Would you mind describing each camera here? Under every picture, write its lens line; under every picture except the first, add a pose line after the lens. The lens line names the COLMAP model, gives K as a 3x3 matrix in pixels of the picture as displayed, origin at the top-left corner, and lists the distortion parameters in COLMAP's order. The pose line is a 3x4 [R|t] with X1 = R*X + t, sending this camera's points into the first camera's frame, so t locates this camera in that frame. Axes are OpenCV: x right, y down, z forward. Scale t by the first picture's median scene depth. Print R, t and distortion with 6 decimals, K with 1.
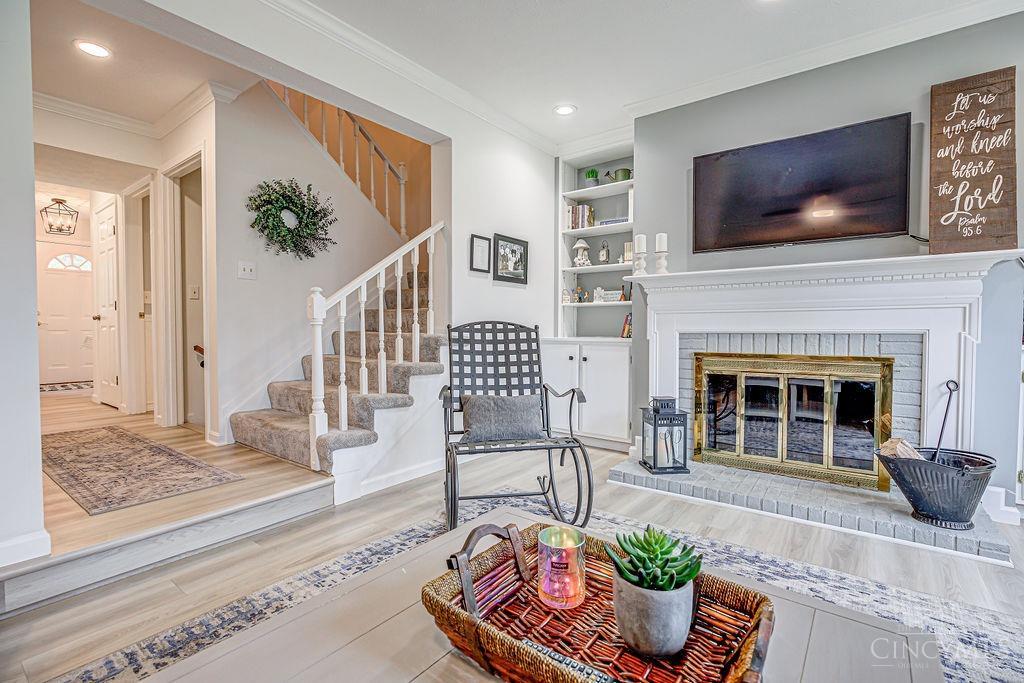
lens RADIAL K [[471.6, 0, 512.0], [0, 471.6, 341.5], [0, 0, 1]] dist [-0.001714, -0.000402]
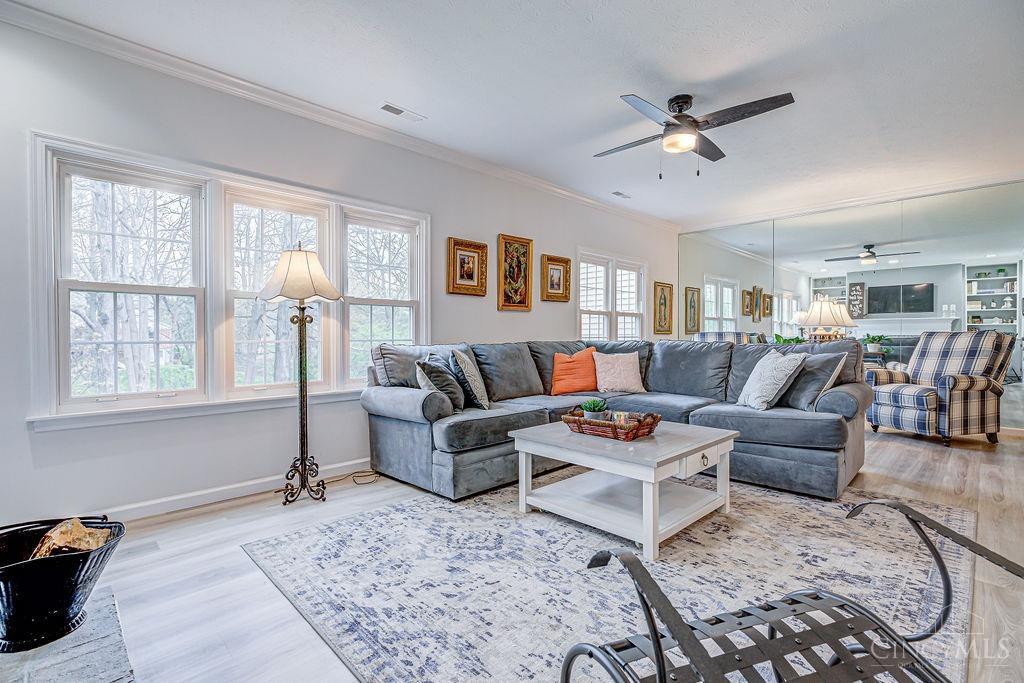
lens RADIAL K [[475.6, 0, 516.3], [0, 475.6, 339.9], [0, 0, 1]] dist [0.007702, 0.000037]
pose [[-0.991422, 0.004049, 0.130640, 0.115441], [0.008990, 0.999265, 0.037254, -0.050452], [-0.130393, 0.038109, -0.990730, 1.313549]]
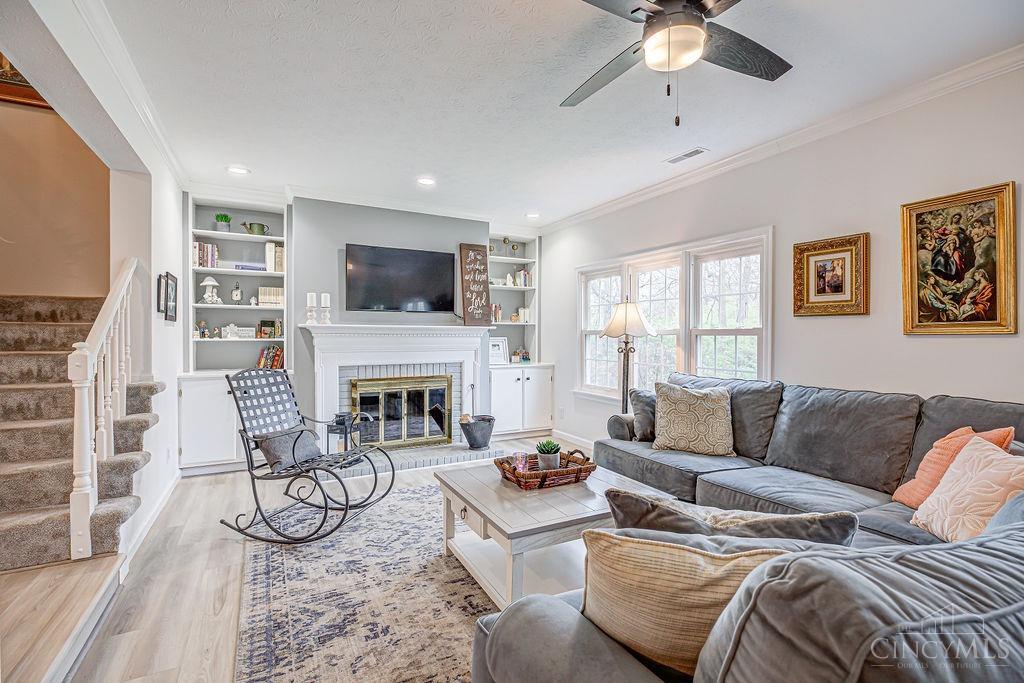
lens RADIAL K [[471.6, 0, 512.0], [0, 471.6, 341.5], [0, 0, 1]] dist [-0.001714, -0.000402]
pose [[0.418691, -0.008876, 0.908086, -0.862241], [0.021566, 0.999767, -0.000171, -0.098962], [-0.907873, 0.019655, 0.418785, -0.064107]]
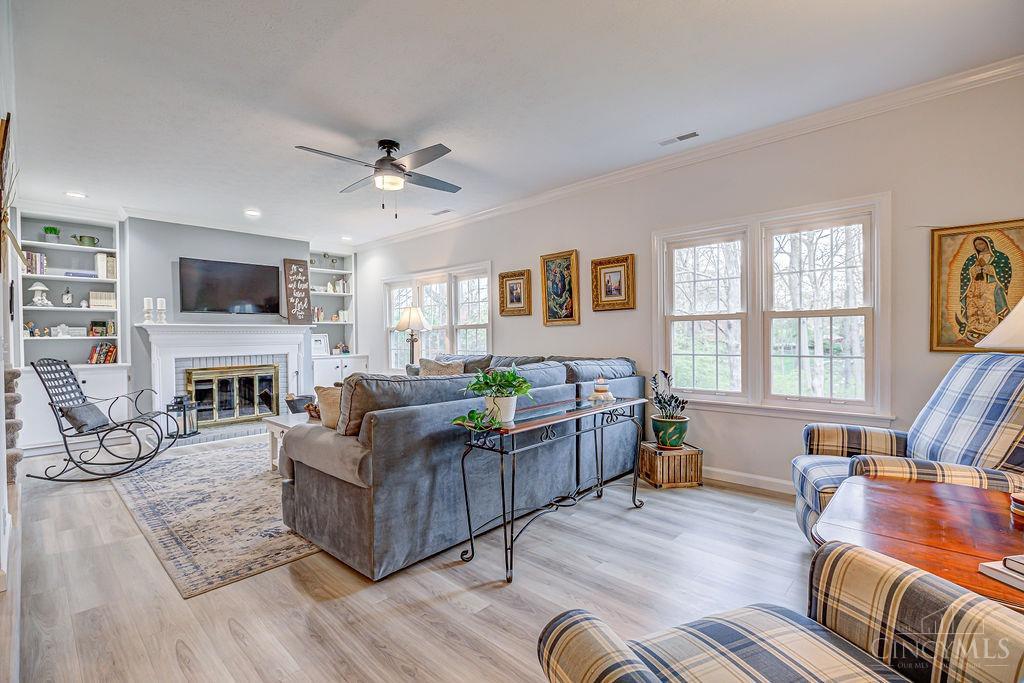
lens RADIAL K [[471.6, 0, 512.0], [0, 471.6, 341.5], [0, 0, 1]] dist [-0.001714, -0.000402]
pose [[0.112734, -0.011038, 0.993564, -1.466727], [0.040223, 0.999169, 0.006536, -0.050716], [-0.992811, 0.039227, 0.113085, -0.488167]]
